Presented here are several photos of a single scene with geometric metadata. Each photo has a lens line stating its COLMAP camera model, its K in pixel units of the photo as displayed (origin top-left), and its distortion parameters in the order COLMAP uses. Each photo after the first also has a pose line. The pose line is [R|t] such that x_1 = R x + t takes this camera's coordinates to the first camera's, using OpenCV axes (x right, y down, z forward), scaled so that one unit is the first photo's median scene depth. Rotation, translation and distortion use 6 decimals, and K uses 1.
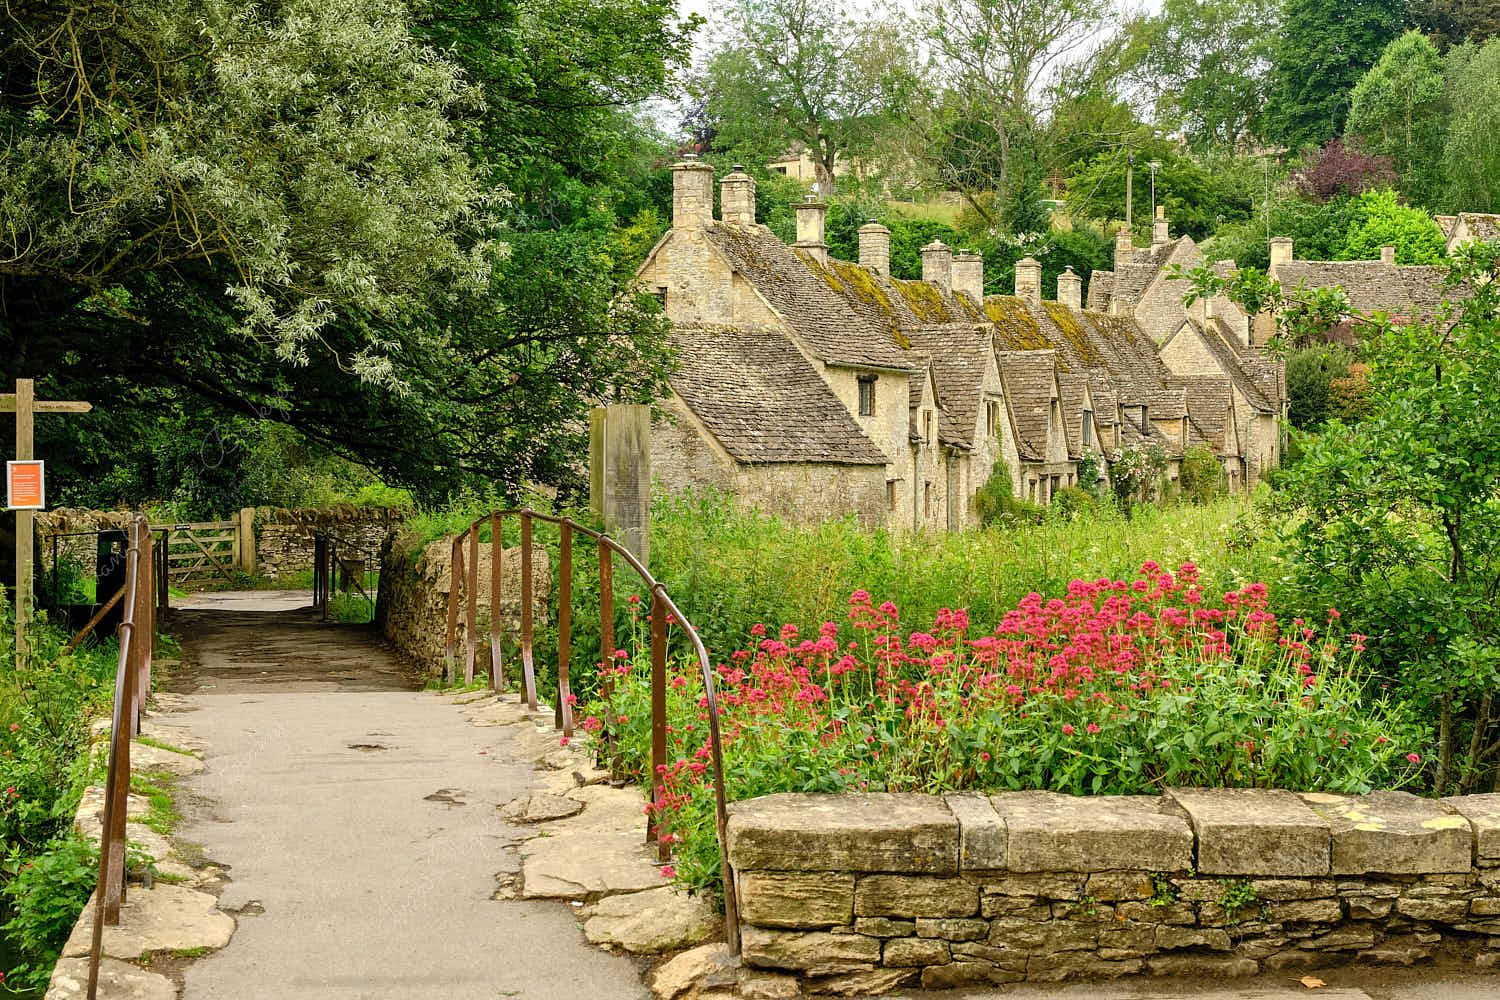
lens RADIAL K [[3120.2, 0, 750.0], [0, 3120.2, 500.0], [0, 0, 1]] dist [0.036308, 0.055147]
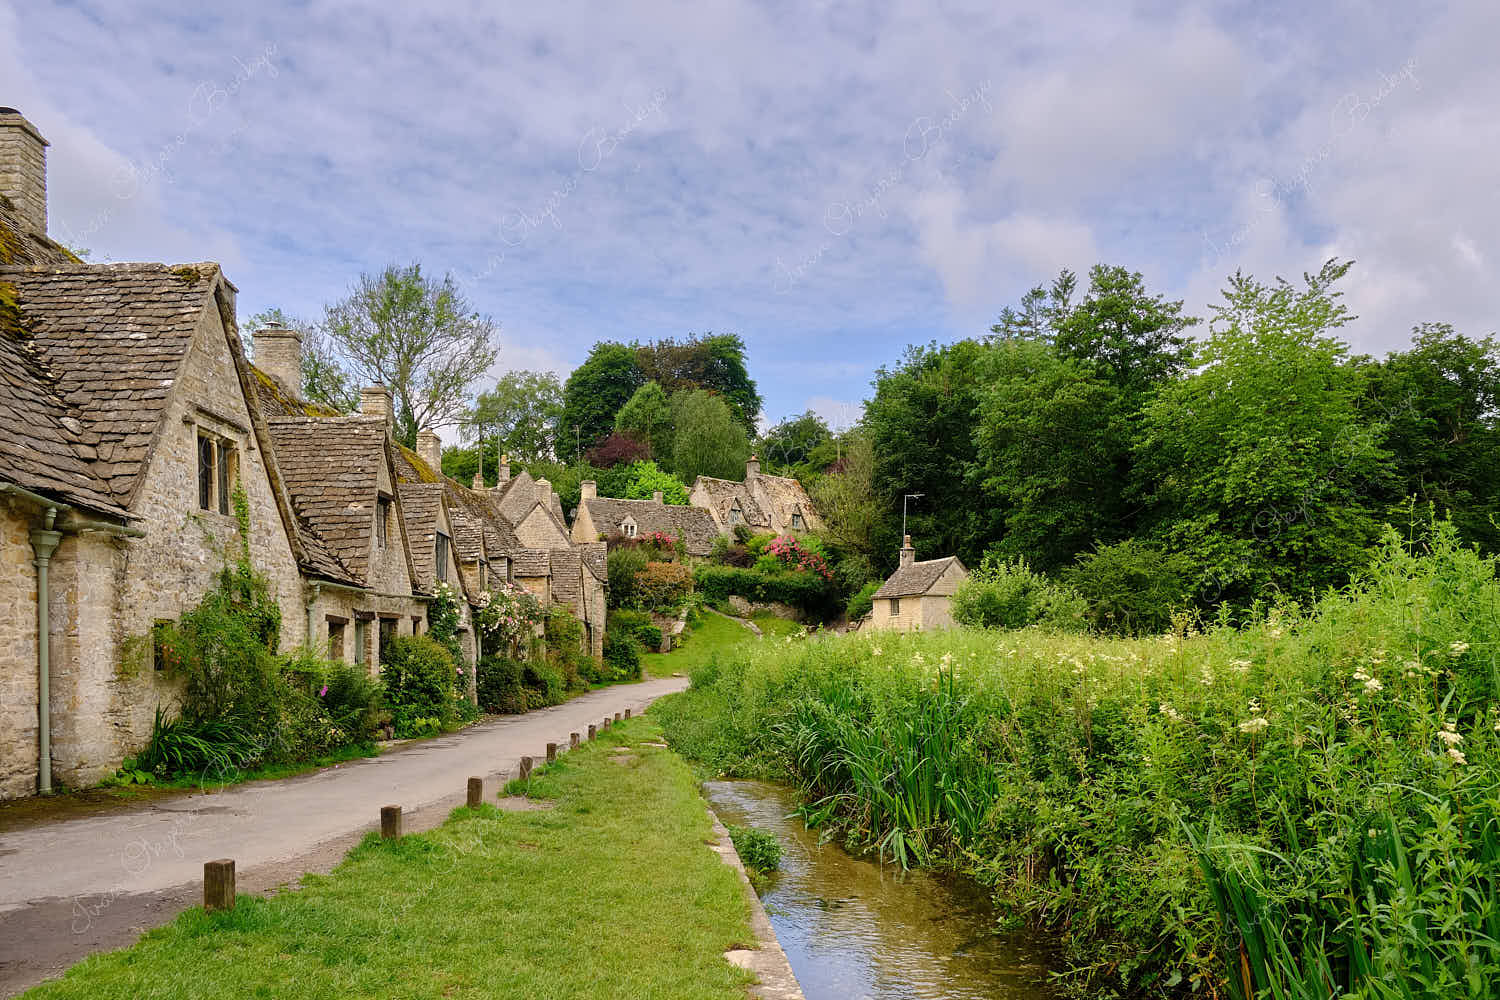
lens RADIAL K [[1194.1, 0, 752.2], [0, 1194.1, 718.3], [0, 0, 1]] dist [-0.011625, -0.002151]
pose [[0.939848, -0.014755, 0.341274, 0.084292], [-0.000975, 0.998947, 0.045874, 0.001604], [-0.341592, -0.043447, 0.938844, 0.747337]]
